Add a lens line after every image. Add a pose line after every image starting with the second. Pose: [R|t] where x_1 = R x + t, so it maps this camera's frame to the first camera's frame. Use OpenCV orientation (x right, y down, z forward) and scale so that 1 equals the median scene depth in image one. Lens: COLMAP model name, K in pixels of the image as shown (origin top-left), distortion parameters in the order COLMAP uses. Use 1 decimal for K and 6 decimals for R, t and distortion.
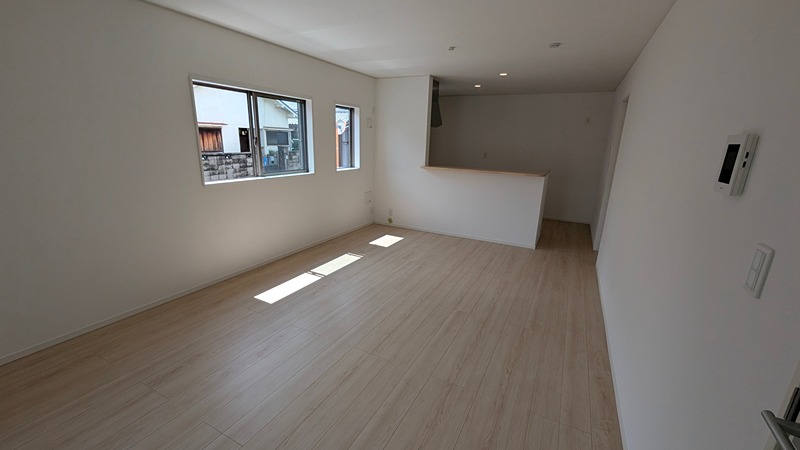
lens RADIAL K [[330.9, 0, 403.3], [0, 330.9, 228.4], [0, 0, 1]] dist [0.001532, -0.000048]
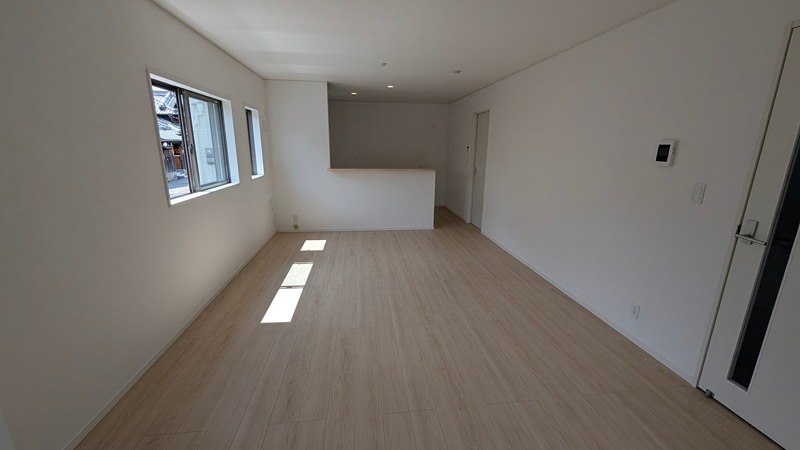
lens RADIAL K [[330.9, 0, 403.3], [0, 330.9, 228.4], [0, 0, 1]] dist [0.001532, -0.000048]
pose [[0.824855, -0.160069, 0.542210, -0.410924], [0.161162, 0.985861, 0.045868, -0.016823], [-0.541886, 0.049550, 0.838990, 0.016511]]
